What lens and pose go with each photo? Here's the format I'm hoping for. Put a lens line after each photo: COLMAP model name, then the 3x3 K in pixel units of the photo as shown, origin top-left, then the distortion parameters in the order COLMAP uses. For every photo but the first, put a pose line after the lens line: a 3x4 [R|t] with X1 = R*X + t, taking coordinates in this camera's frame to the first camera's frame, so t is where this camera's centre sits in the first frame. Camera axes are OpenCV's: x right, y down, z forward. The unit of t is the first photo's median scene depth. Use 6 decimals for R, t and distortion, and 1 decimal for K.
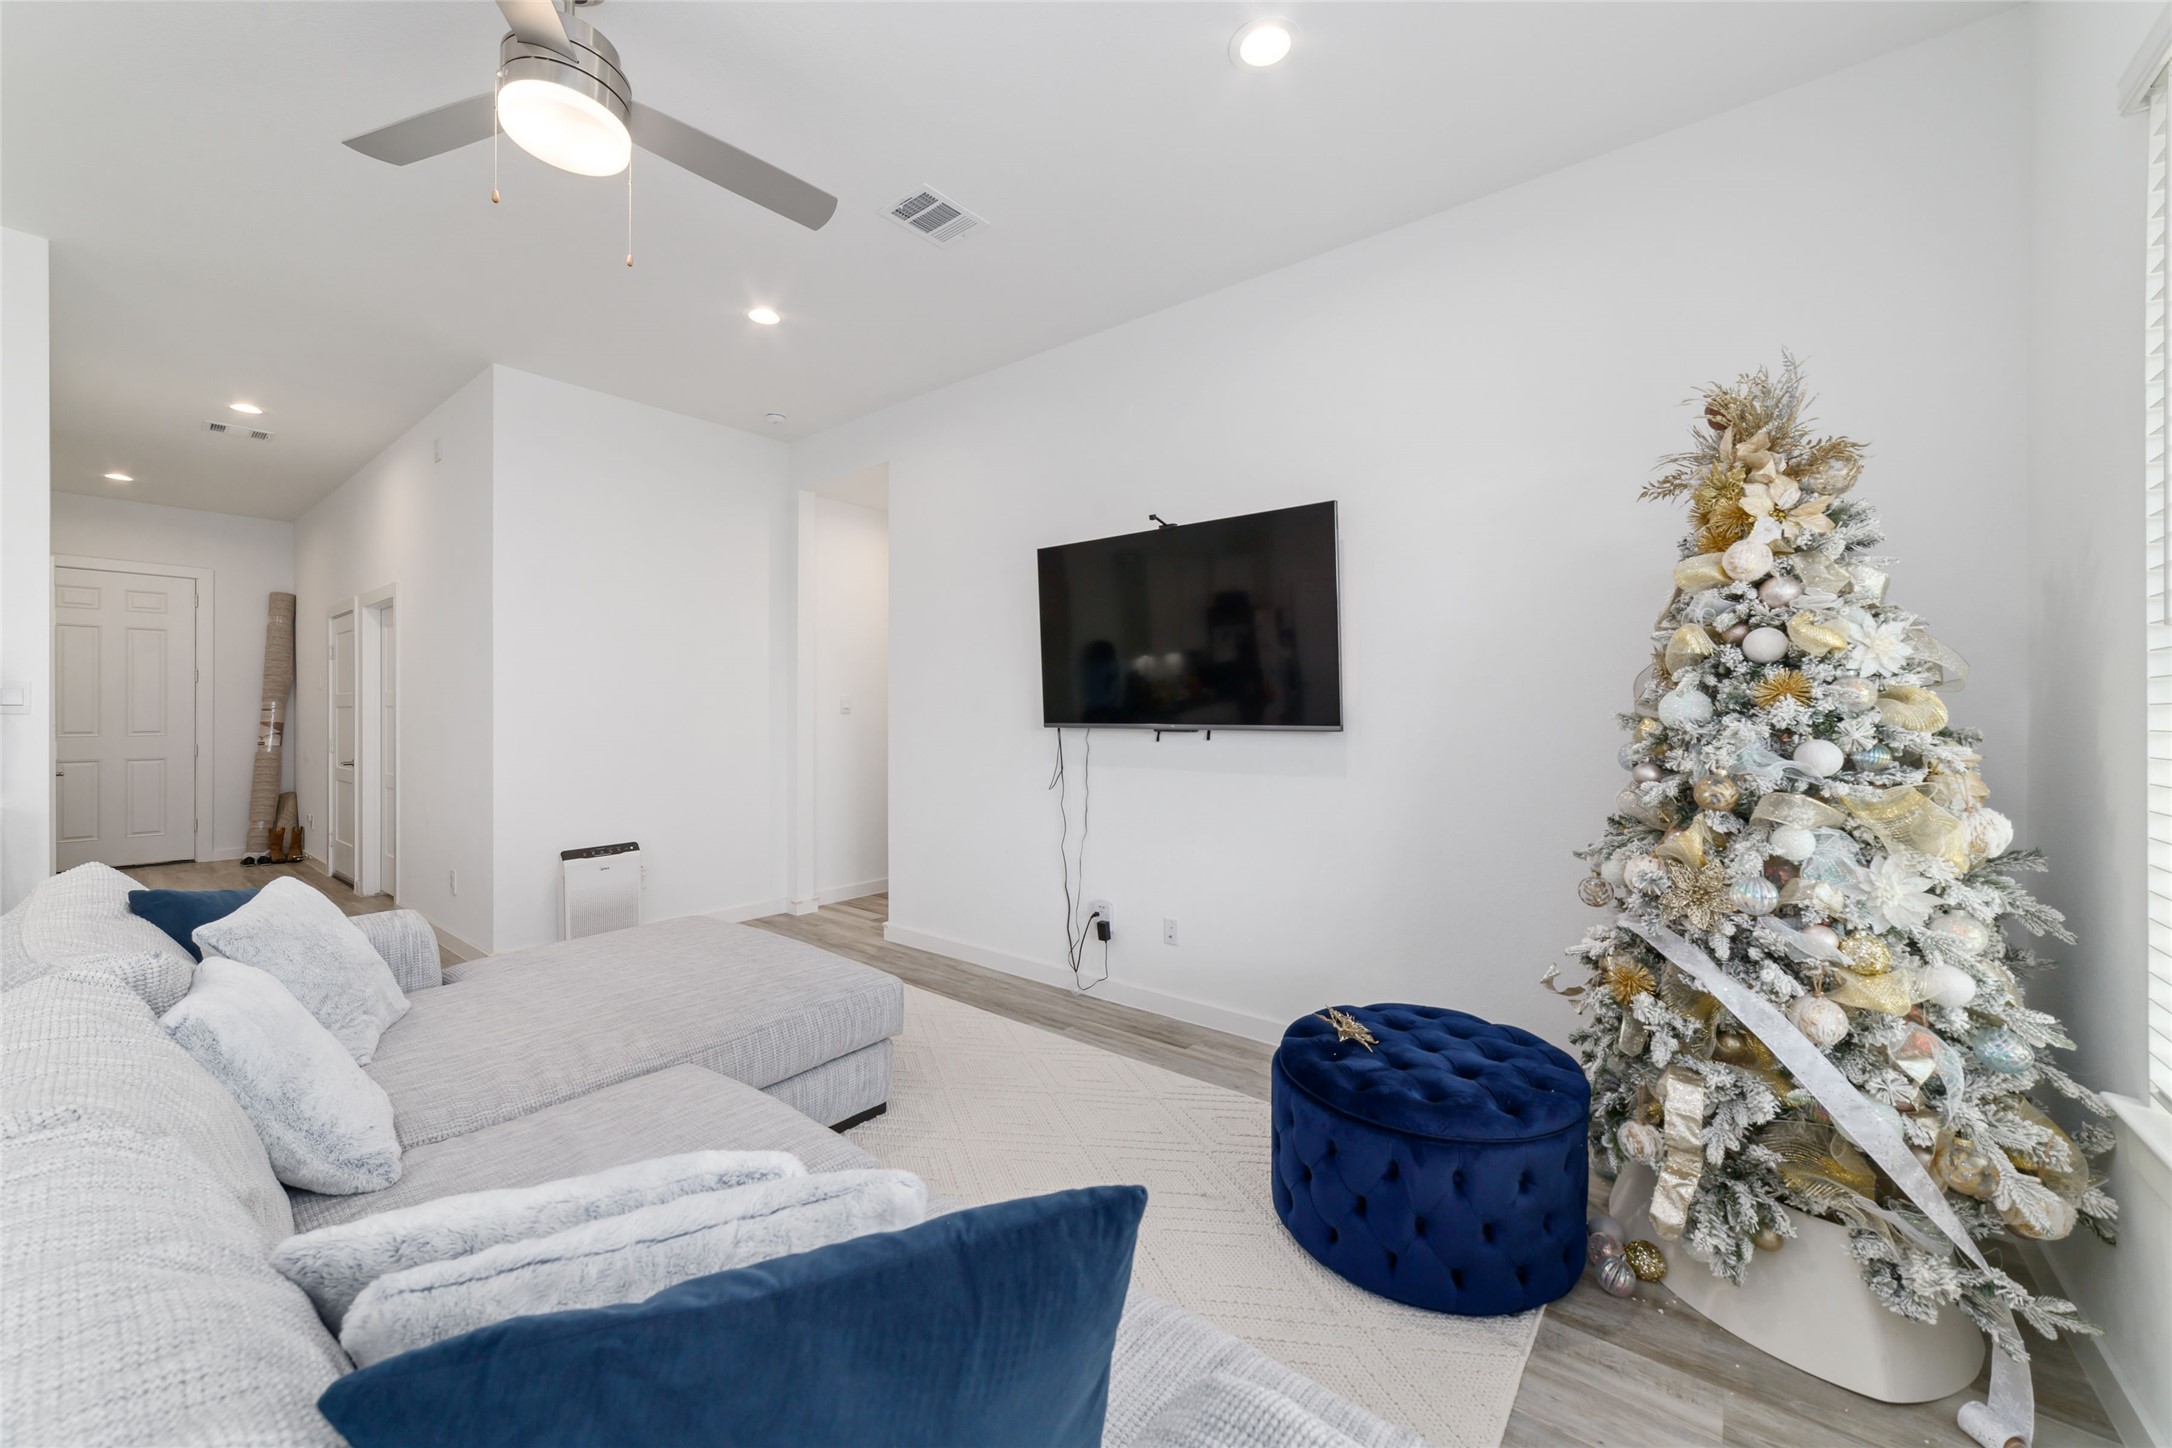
lens RADIAL K [[828.5, 0, 1088.5], [0, 828.5, 712.0], [0, 0, 1]] dist [-0.015245, 0.007744]
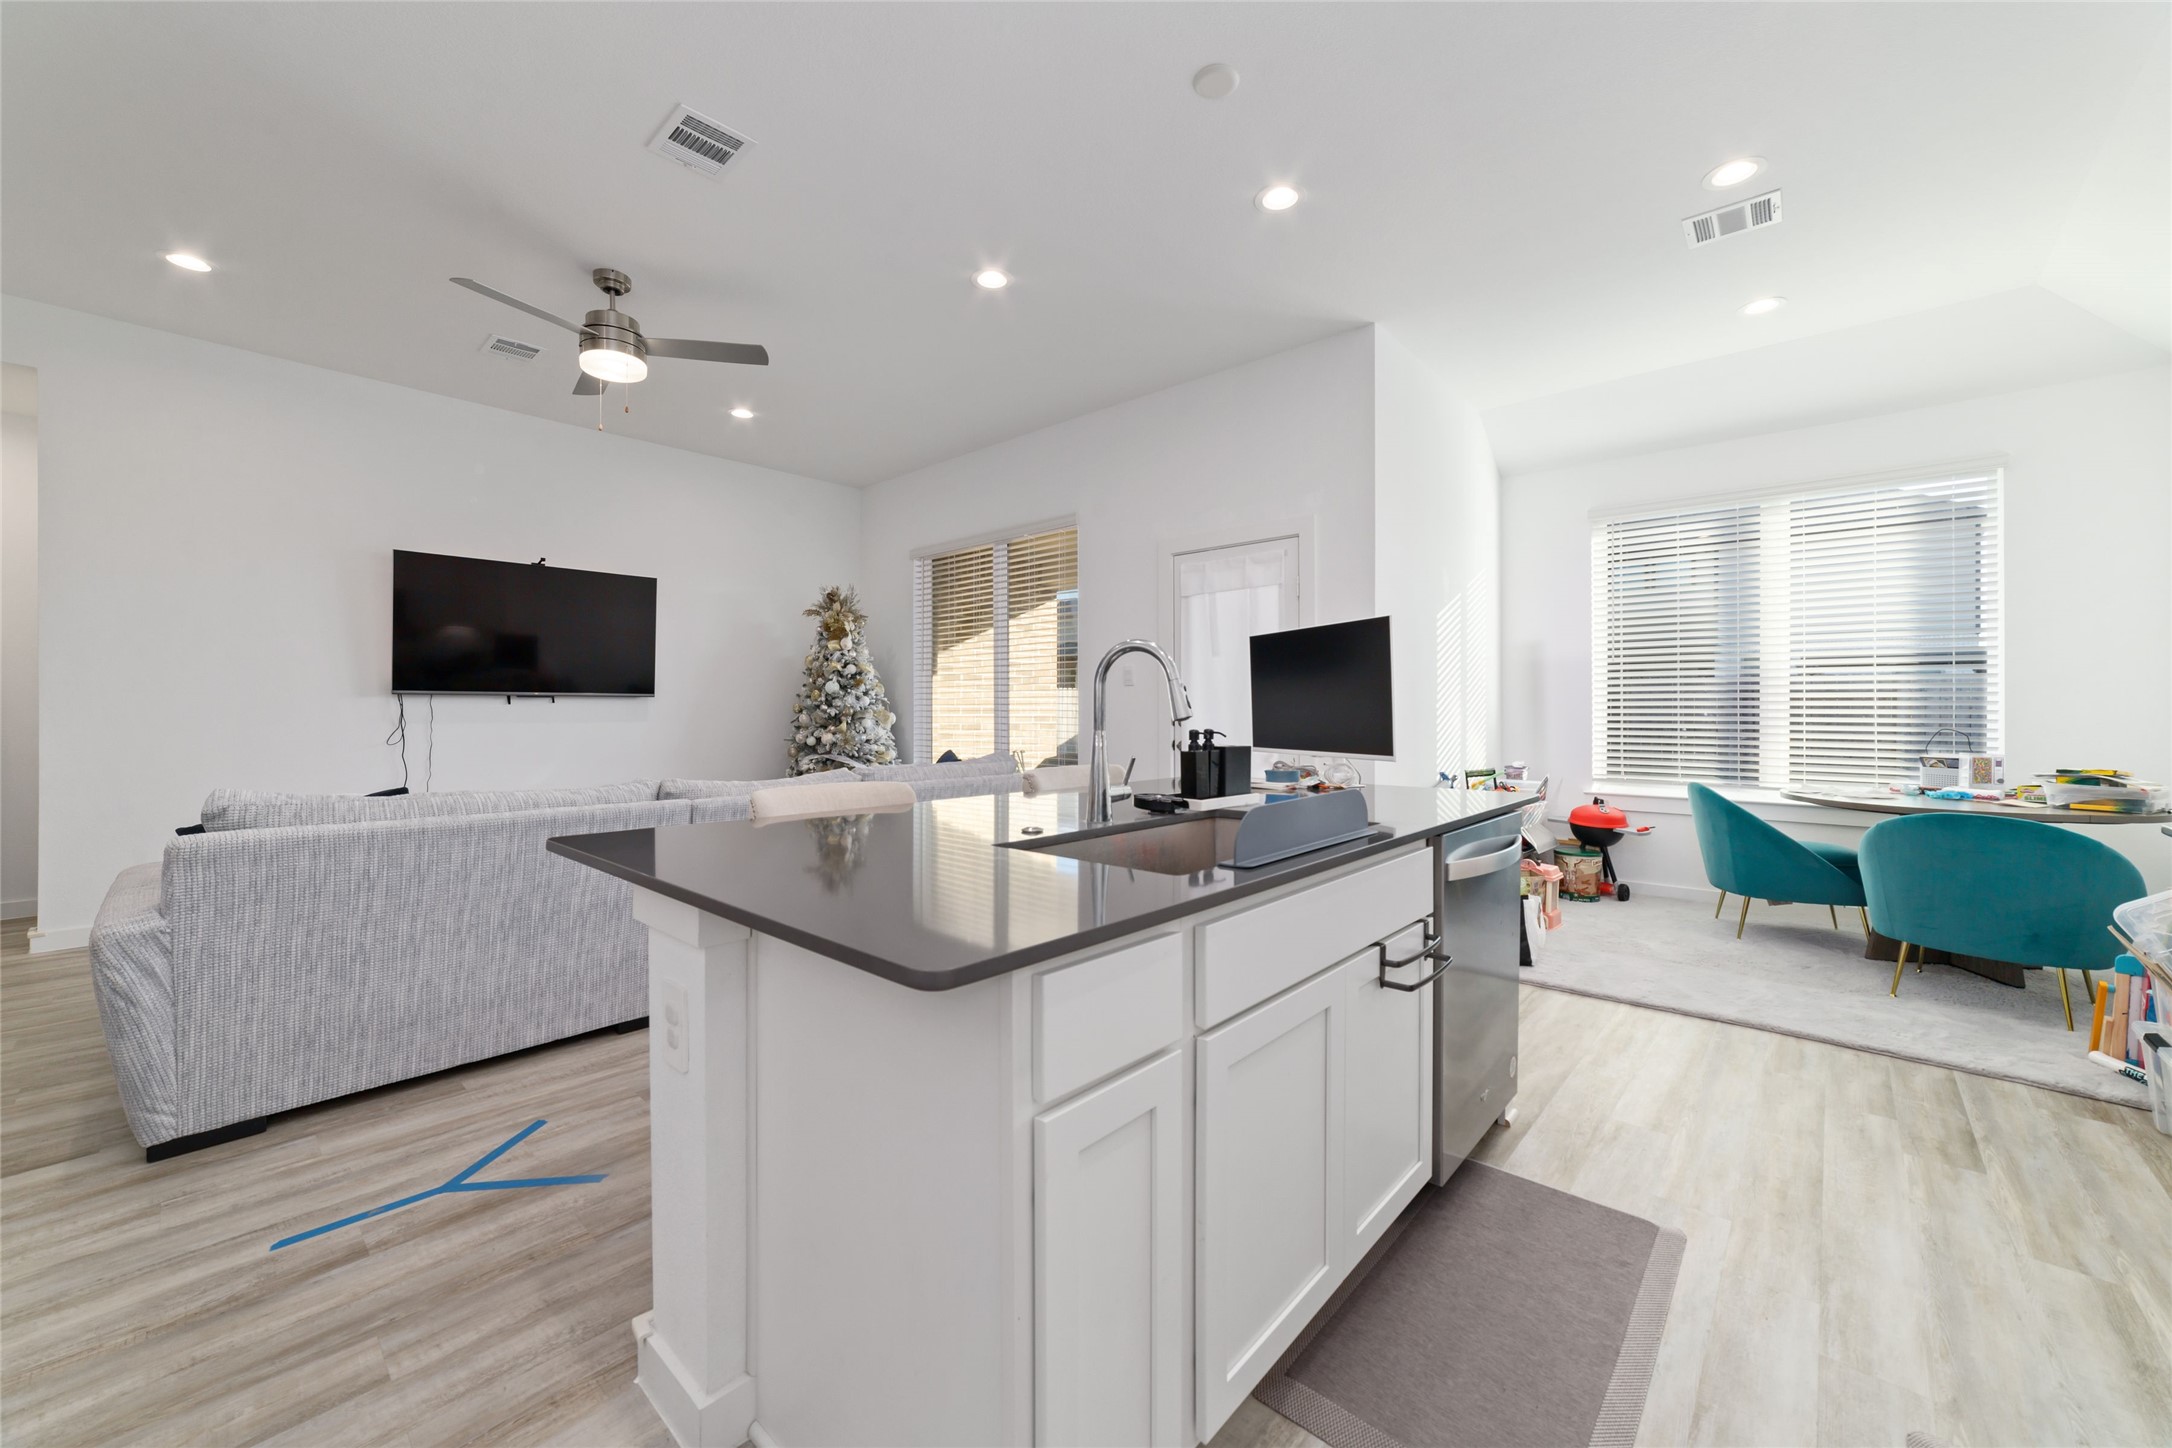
lens RADIAL K [[828.5, 0, 1088.5], [0, 828.5, 712.0], [0, 0, 1]] dist [-0.015245, 0.007744]
pose [[0.089816, 0.001872, 0.995957, -1.340451], [0.000943, 0.999998, -0.001964, 0.055439], [-0.995958, 0.001115, 0.089814, -0.162075]]
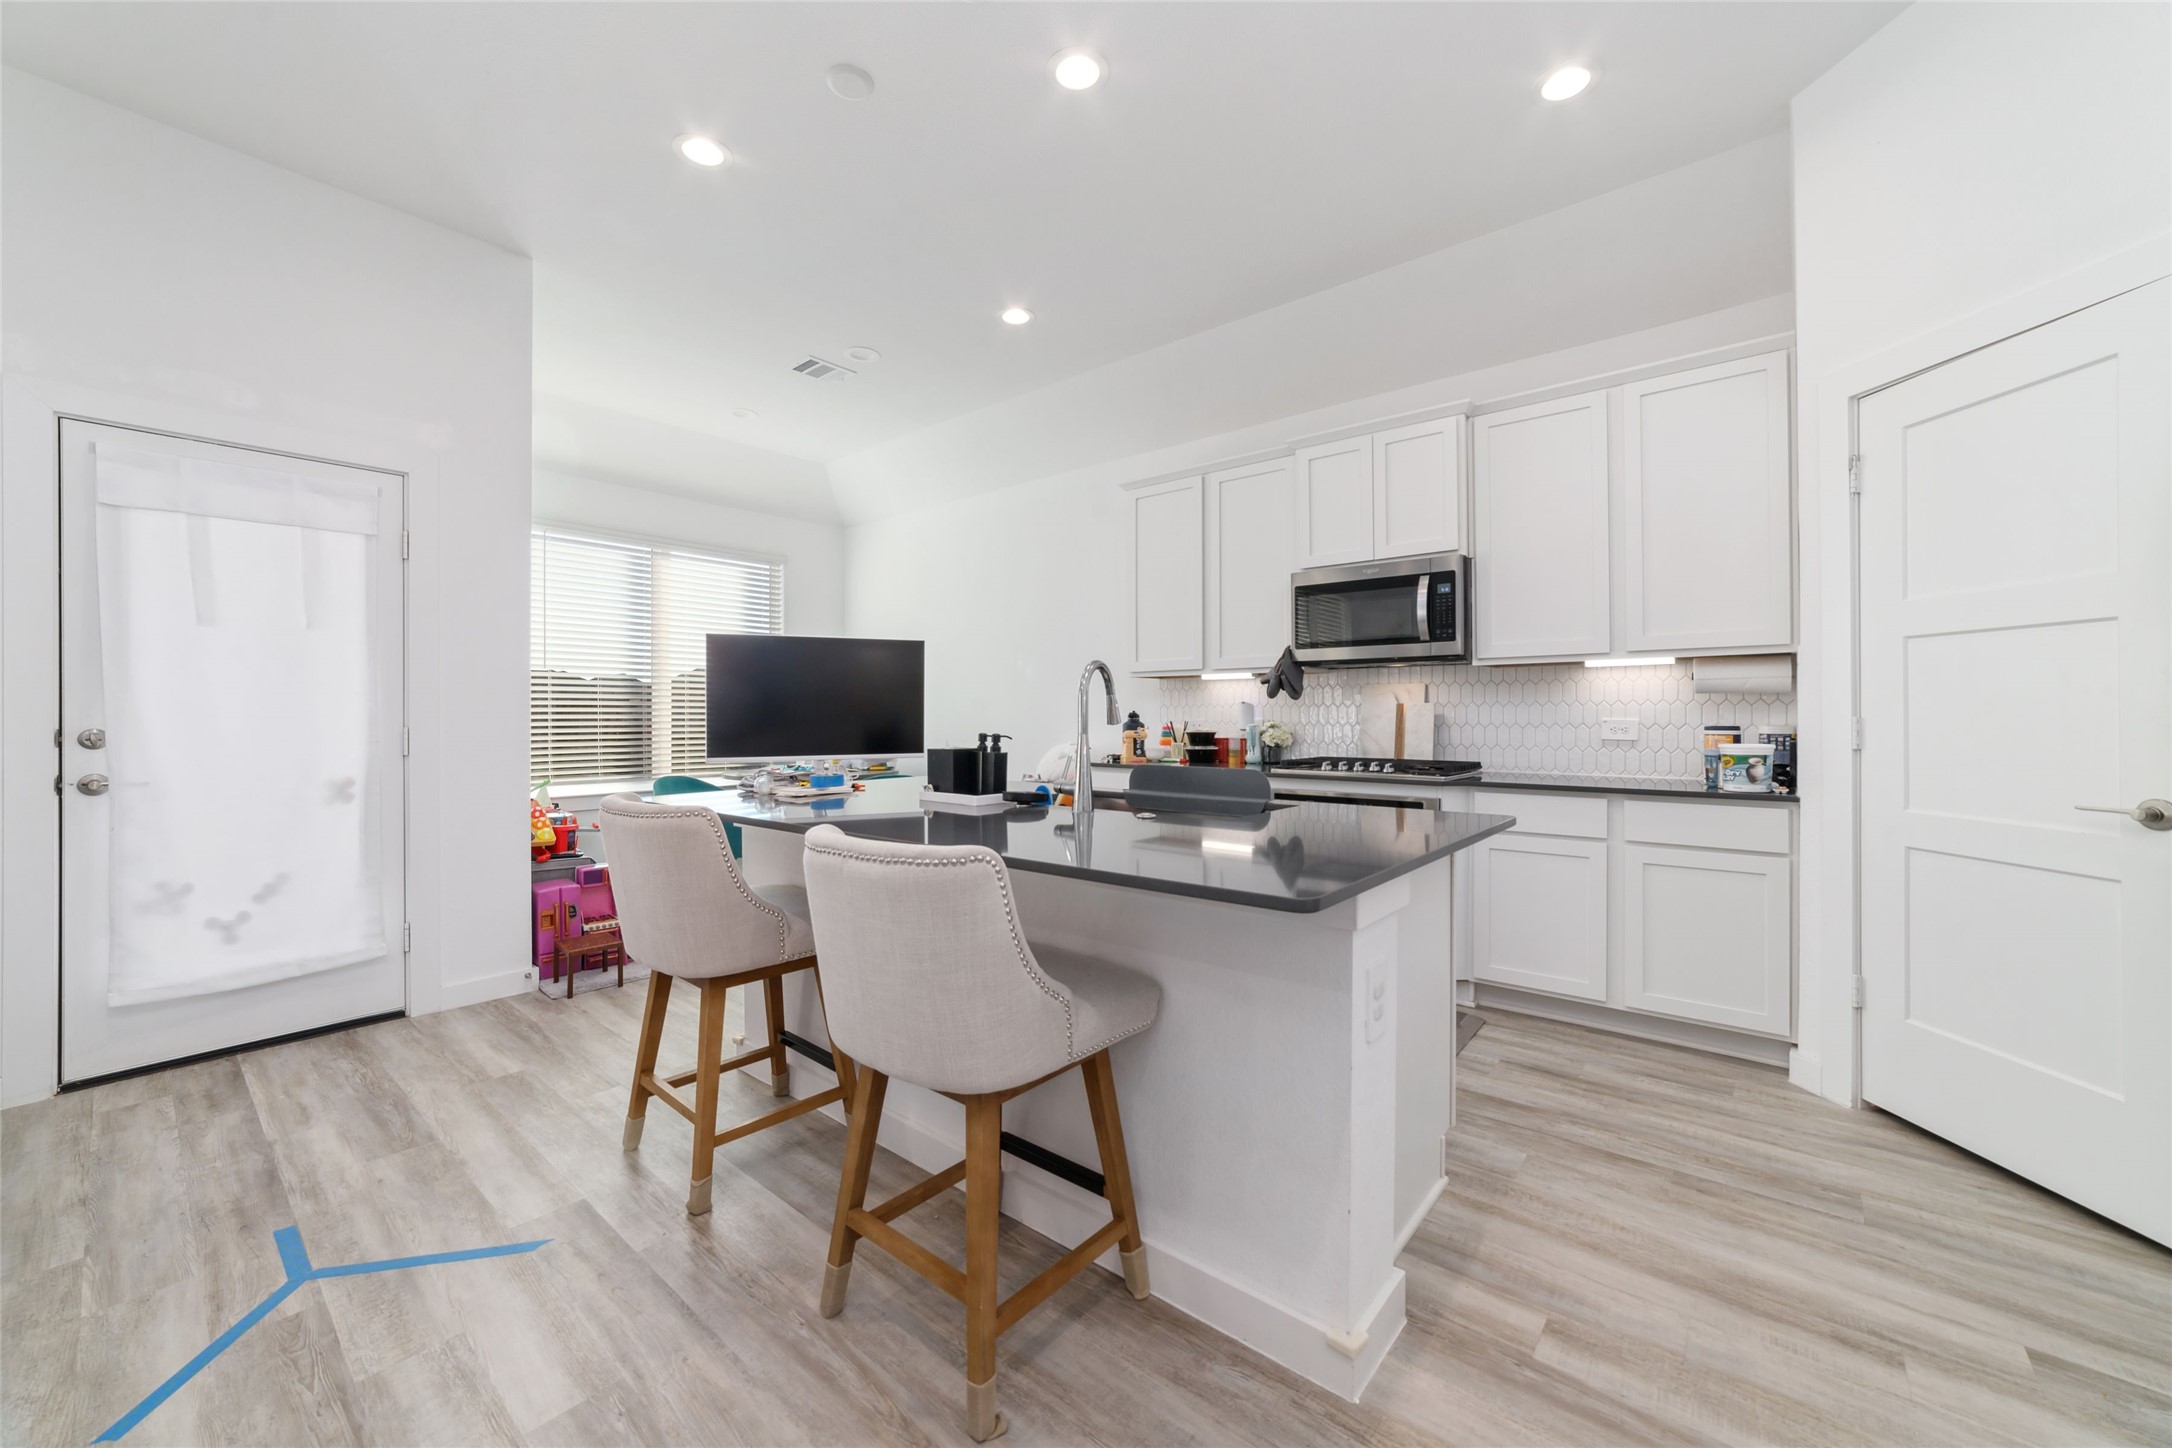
lens RADIAL K [[828.5, 0, 1088.5], [0, 828.5, 712.0], [0, 0, 1]] dist [-0.015245, 0.007744]
pose [[-0.998720, 0.004084, 0.050410, -0.851836], [0.003978, 0.999990, -0.002209, 0.050344], [-0.050418, -0.002006, -0.998726, 0.498044]]
